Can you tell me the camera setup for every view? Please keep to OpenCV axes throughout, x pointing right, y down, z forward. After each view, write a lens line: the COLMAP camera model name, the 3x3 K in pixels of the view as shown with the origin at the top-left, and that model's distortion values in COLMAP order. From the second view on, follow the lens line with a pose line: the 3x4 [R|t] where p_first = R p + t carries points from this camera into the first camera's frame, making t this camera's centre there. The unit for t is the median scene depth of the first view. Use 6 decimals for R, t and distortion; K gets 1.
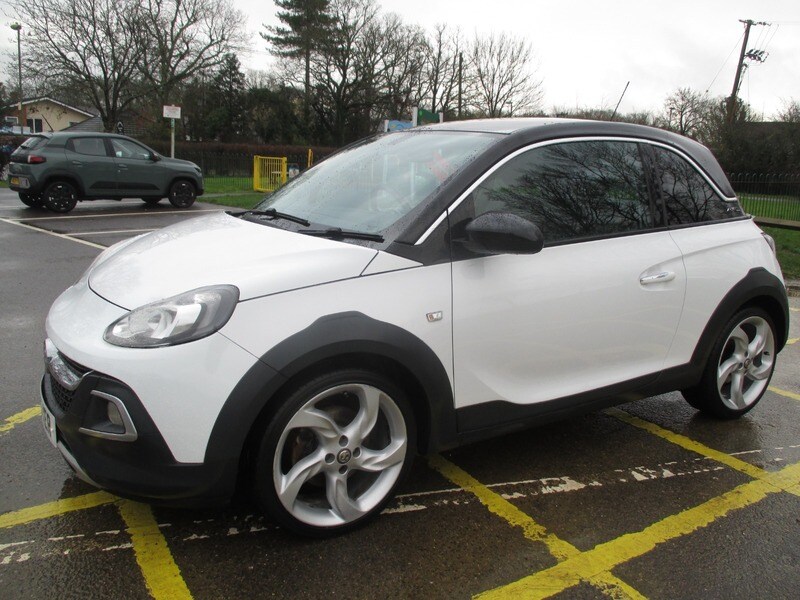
lens RADIAL K [[663.3, 0, 401.0], [0, 663.3, 321.9], [0, 0, 1]] dist [-0.028340, -0.005899]
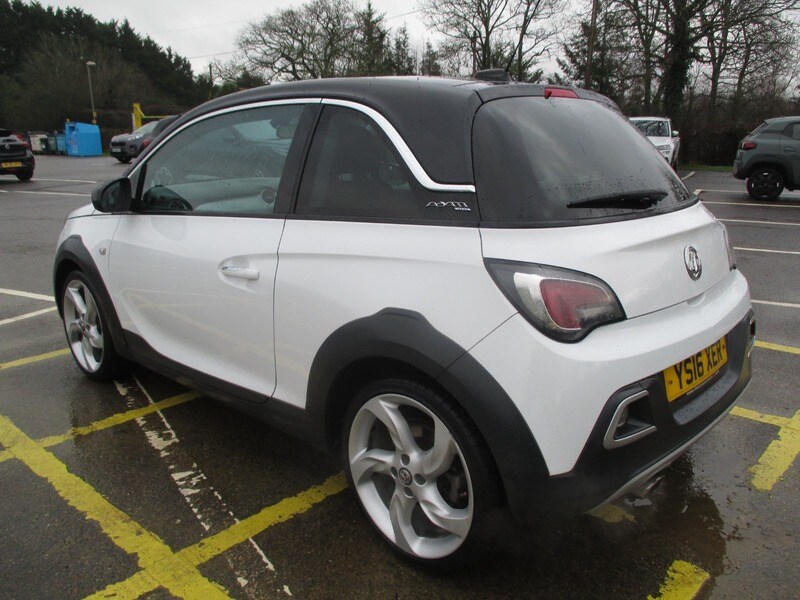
lens RADIAL K [[665.7, 0, 403.5], [0, 665.7, 321.9], [0, 0, 1]] dist [-0.034488, 0.002357]
pose [[0.264333, 0.233409, -0.935761, 0.180954], [-0.221552, 0.959019, 0.176626, -0.029209], [0.938639, 0.160631, 0.305212, 0.140347]]
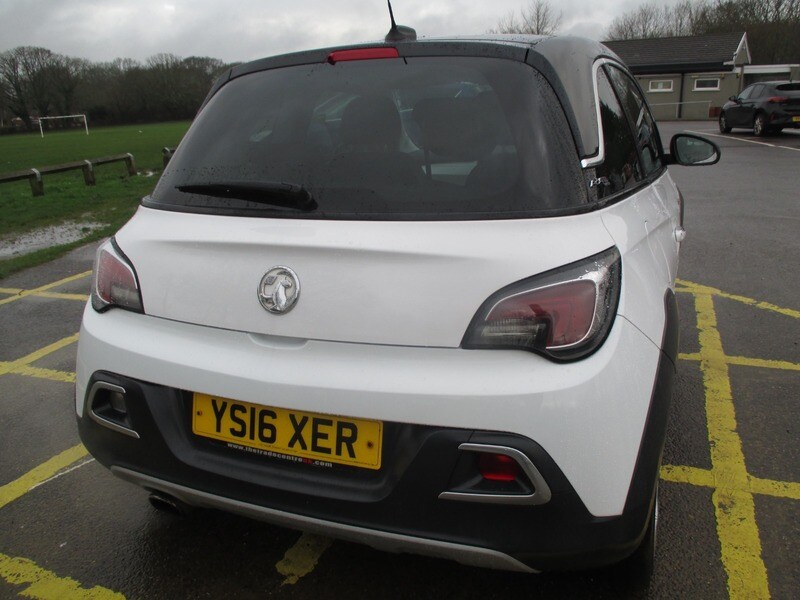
lens RADIAL K [[664.9, 0, 398.7], [0, 664.9, 316.3], [0, 0, 1]] dist [-0.038447, 0.014624]
pose [[-0.803639, 0.179317, -0.567459, 0.124842], [-0.137576, 0.871718, 0.470299, -0.065470], [0.578997, 0.456019, -0.675877, 0.276591]]
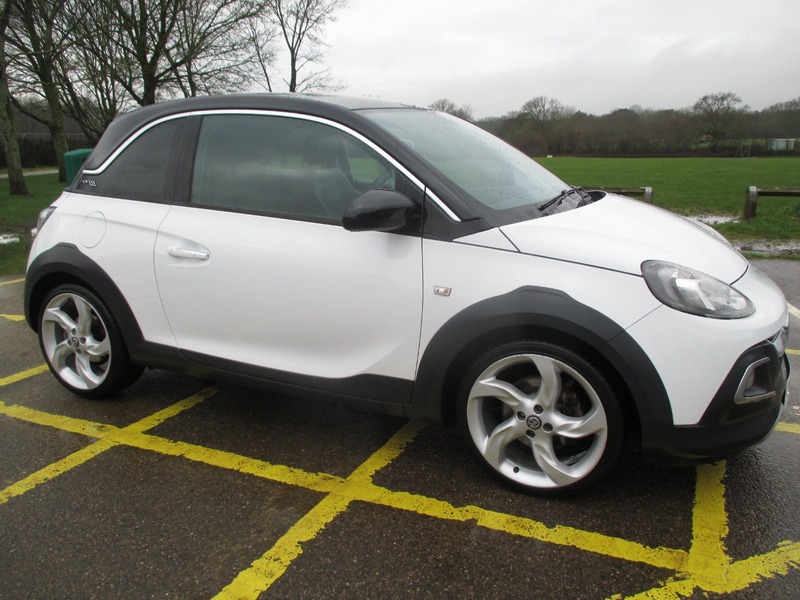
lens RADIAL K [[665.7, 0, 403.5], [0, 665.7, 321.9], [0, 0, 1]] dist [-0.034488, 0.002357]
pose [[-0.554779, -0.258194, 0.790921, -0.128733], [0.195462, 0.883576, 0.425545, -0.068596], [-0.808711, 0.390679, -0.439722, 0.249889]]
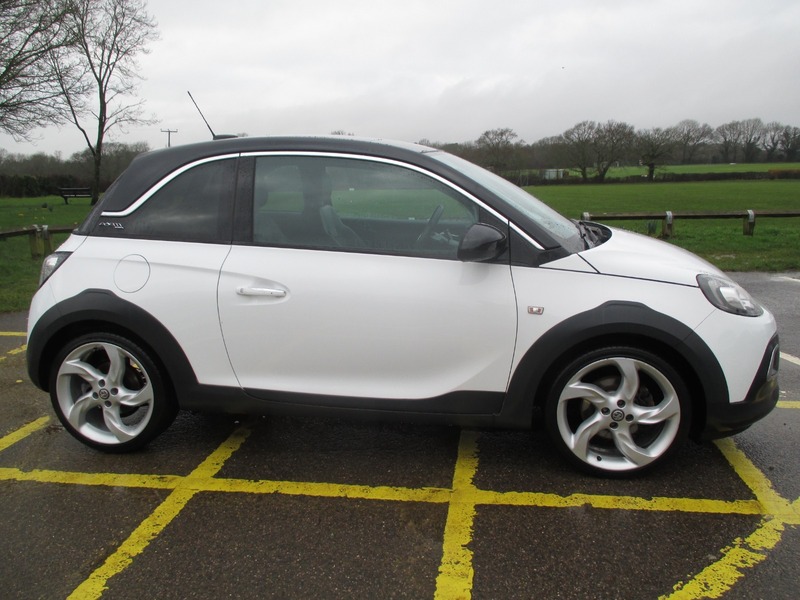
lens RADIAL K [[665.7, 0, 403.5], [0, 665.7, 321.9], [0, 0, 1]] dist [-0.034488, 0.002357]
pose [[-0.774849, -0.173901, 0.607756, -0.099307], [0.139360, 0.890771, 0.432557, -0.082496], [-0.616594, 0.419863, -0.665978, 0.299227]]
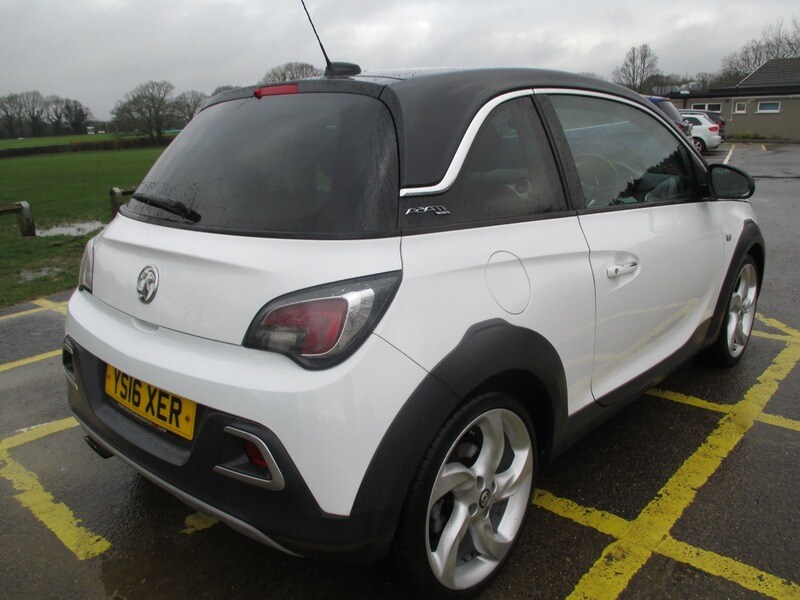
lens RADIAL K [[664.9, 0, 398.7], [0, 664.9, 316.3], [0, 0, 1]] dist [-0.038447, 0.014624]
pose [[-0.957511, 0.072413, -0.279159, 0.083925], [-0.077228, 0.868234, 0.490108, -0.075296], [0.277866, 0.490842, -0.825751, 0.305917]]
